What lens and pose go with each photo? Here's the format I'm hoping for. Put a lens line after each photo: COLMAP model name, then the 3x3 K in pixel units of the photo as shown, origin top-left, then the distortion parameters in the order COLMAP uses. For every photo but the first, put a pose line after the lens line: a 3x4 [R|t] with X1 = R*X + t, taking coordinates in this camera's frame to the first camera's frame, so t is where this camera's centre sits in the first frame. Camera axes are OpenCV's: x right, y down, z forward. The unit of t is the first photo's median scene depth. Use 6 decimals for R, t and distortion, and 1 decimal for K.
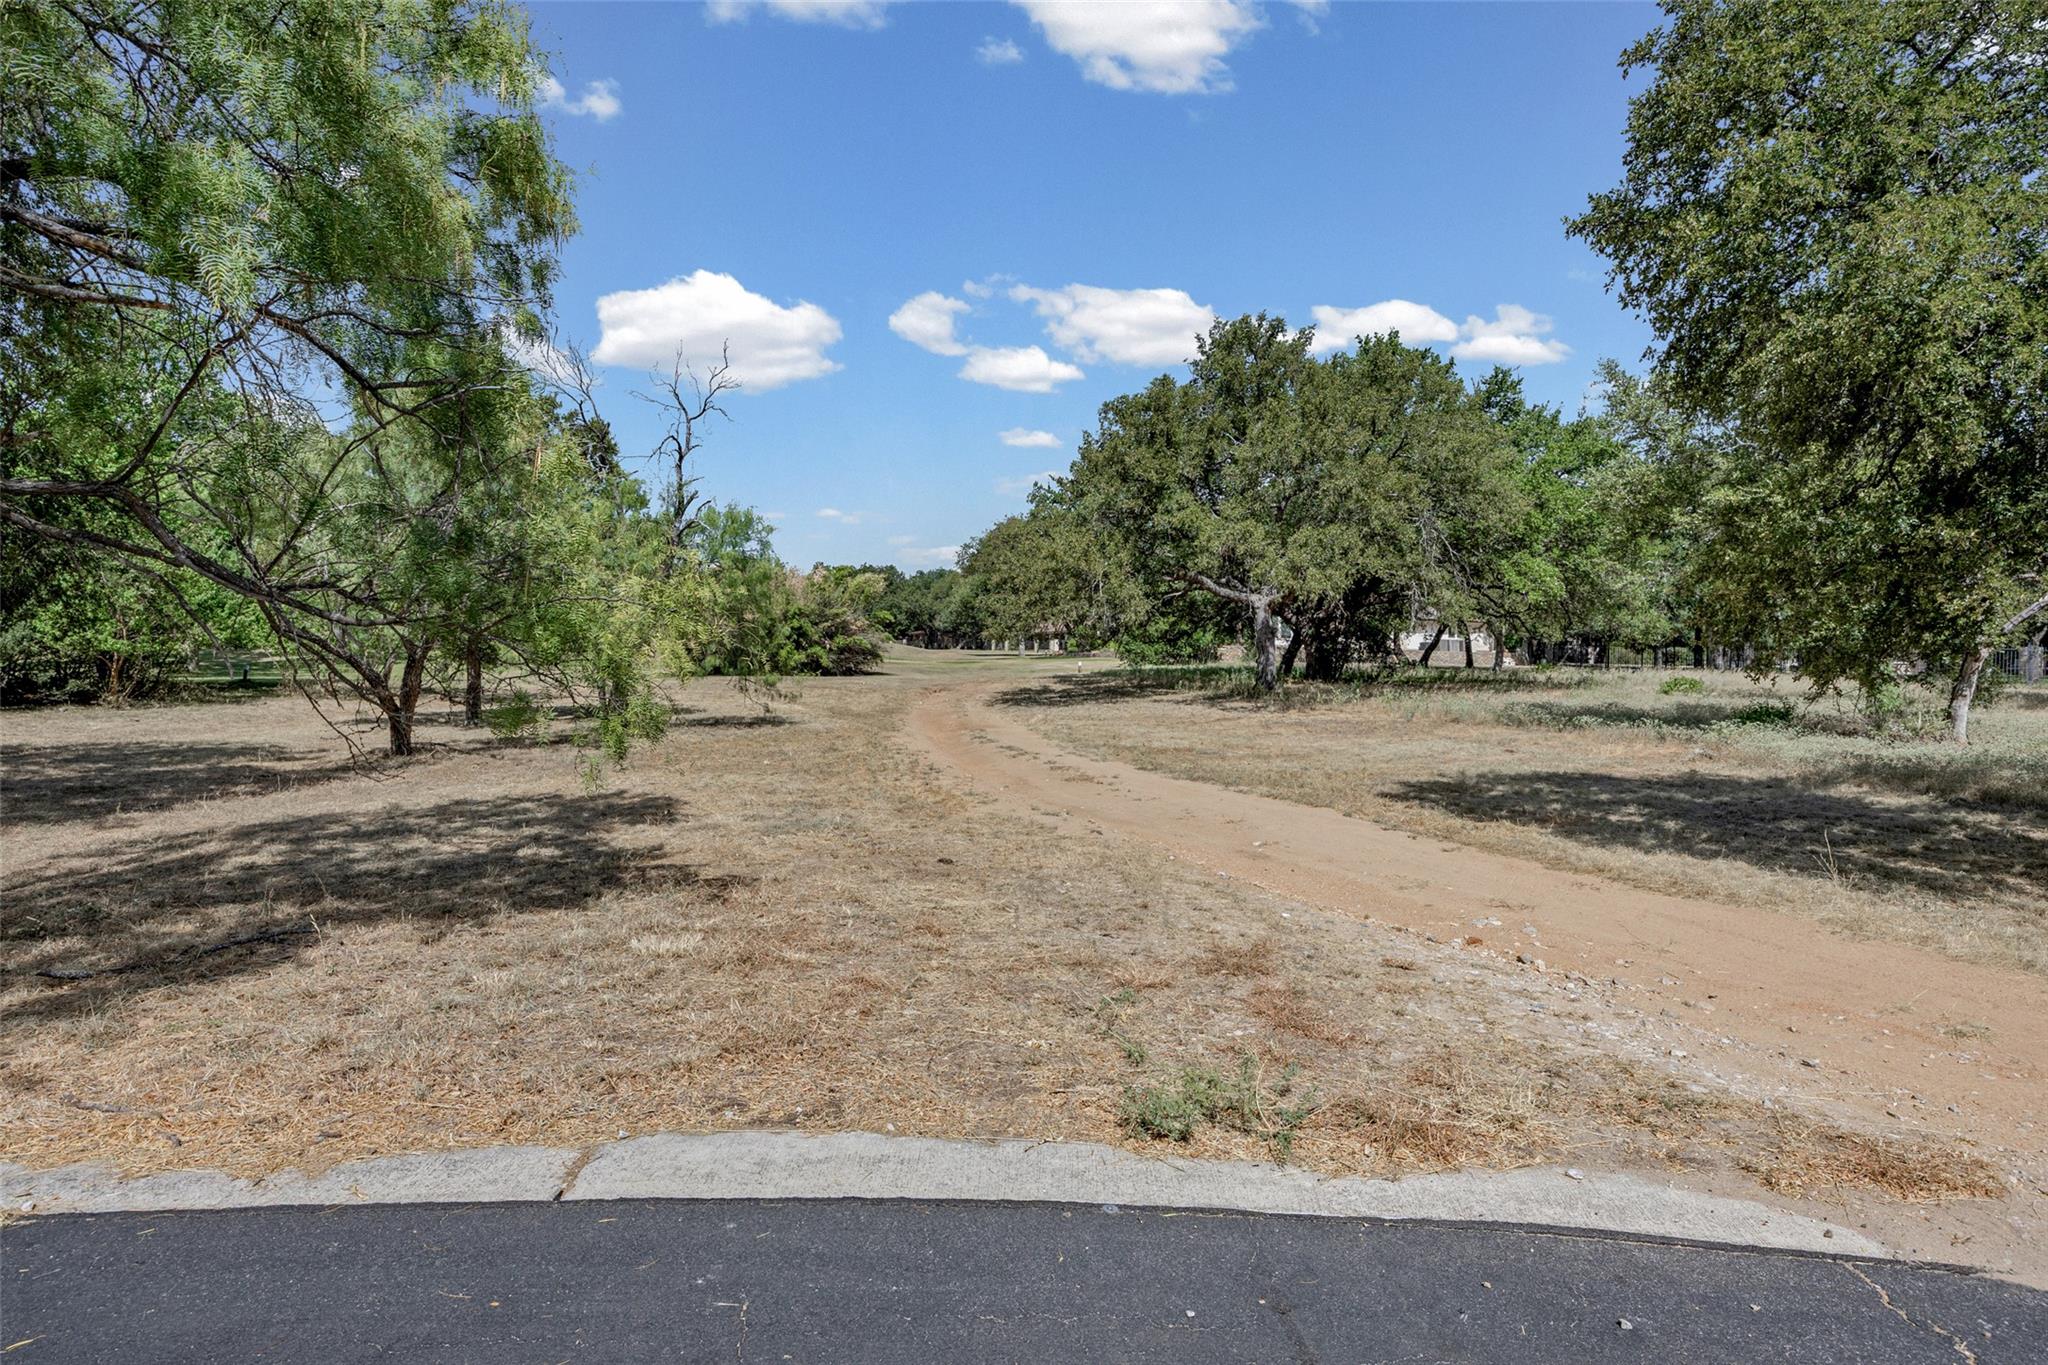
lens RADIAL K [[1122.6, 0, 1024.0], [0, 1122.6, 682.5], [0, 0, 1]] dist [0.000313, 0.000010]
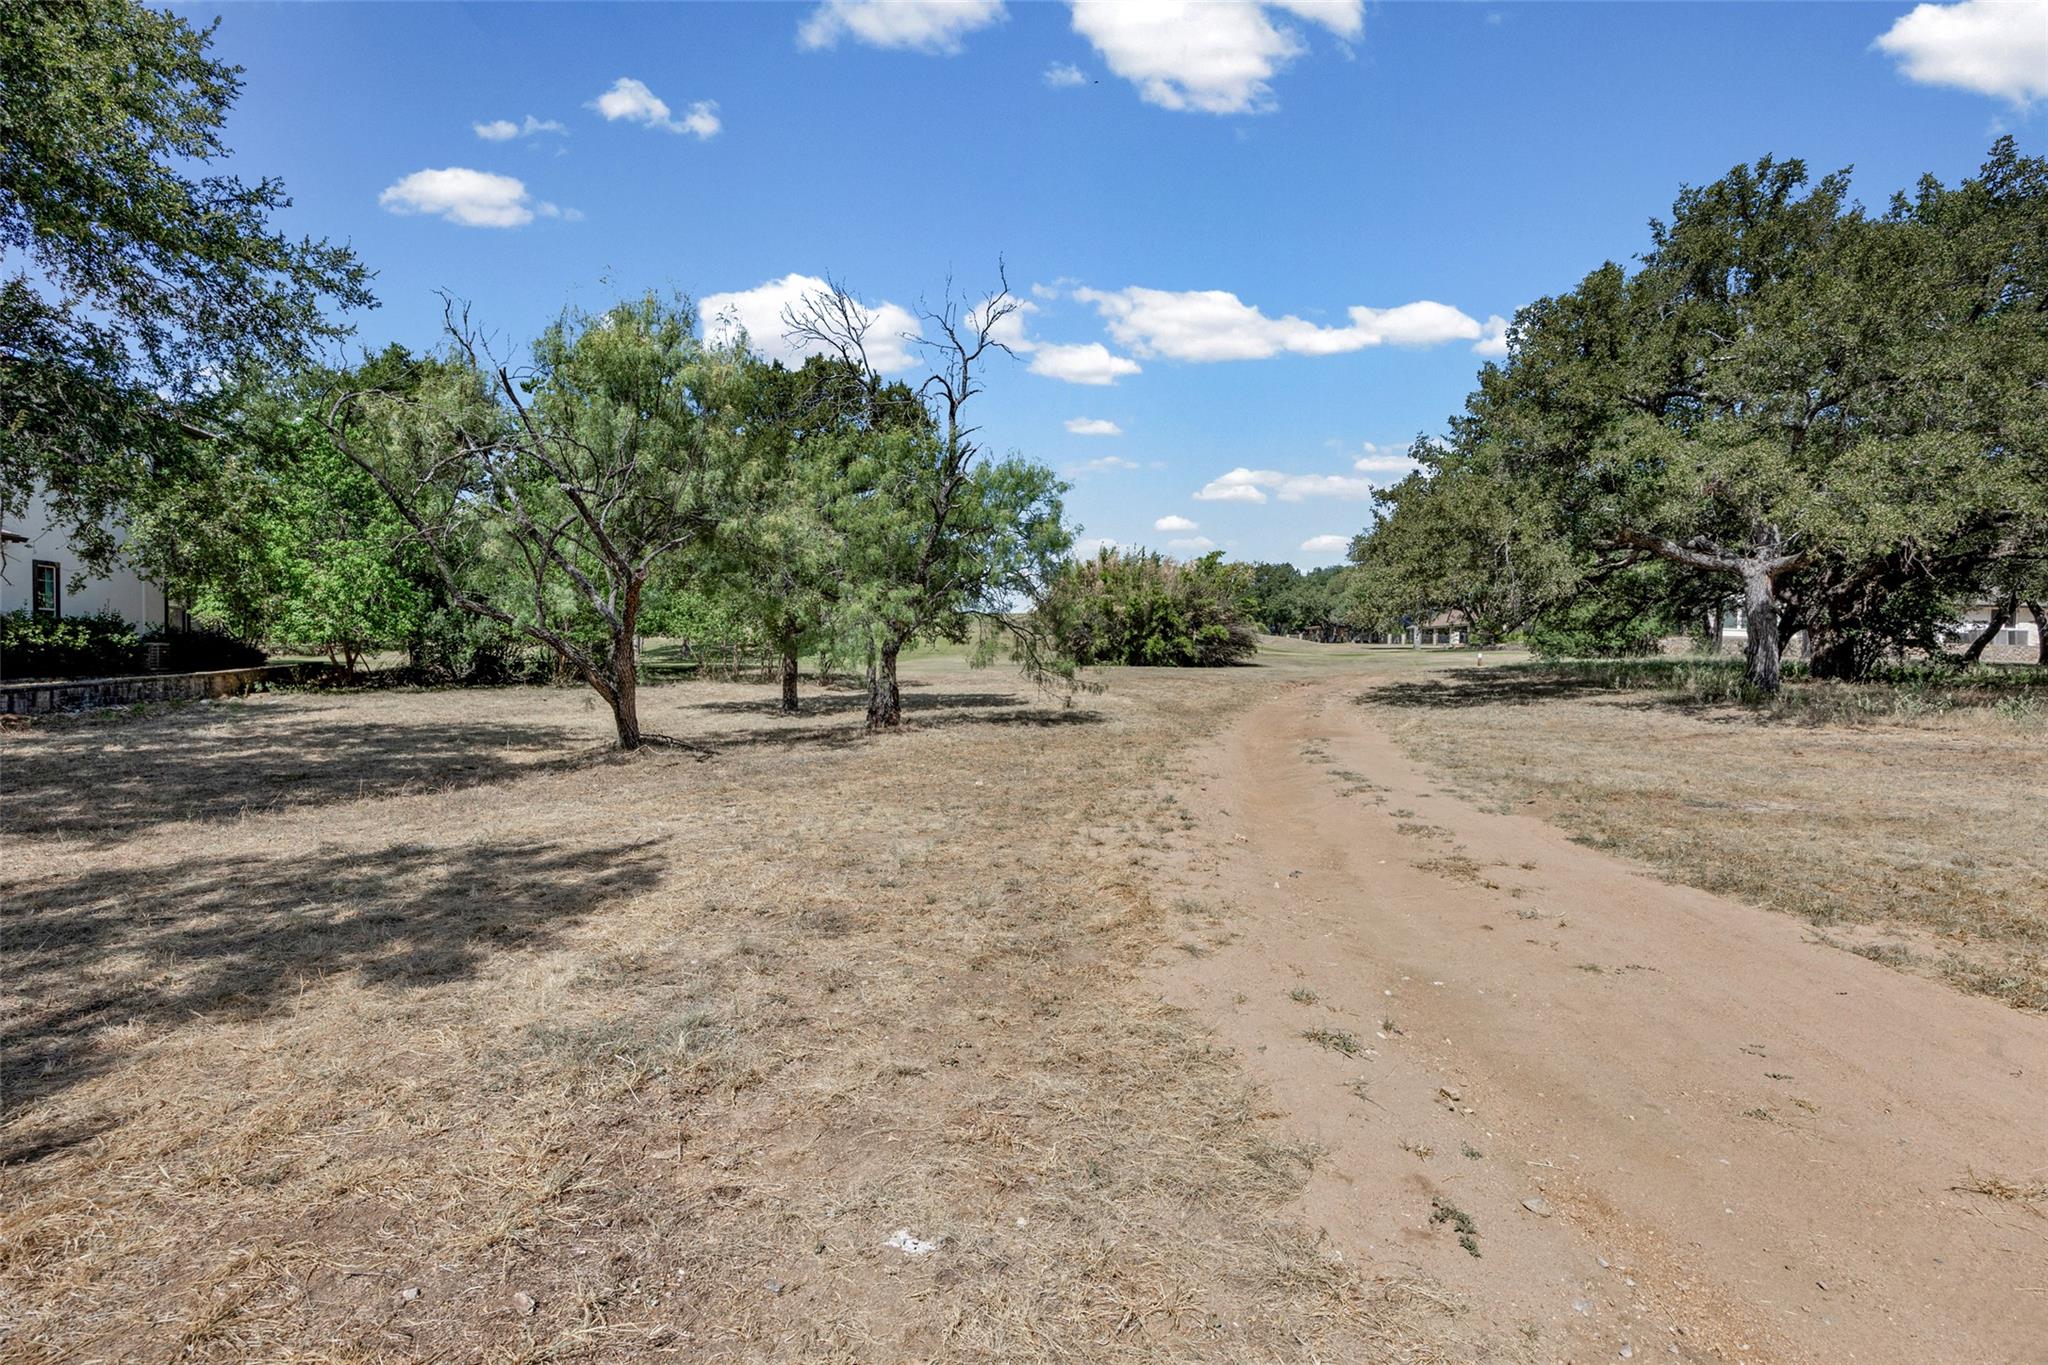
lens RADIAL K [[952.9, 0, 1022.9], [0, 952.9, 690.2], [0, 0, 1]] dist [-0.020617, -0.000013]
pose [[0.919080, 0.018619, -0.393631, 0.019836], [-0.011862, 0.999738, 0.019592, -0.000246], [0.393893, -0.013337, 0.919060, 0.264526]]
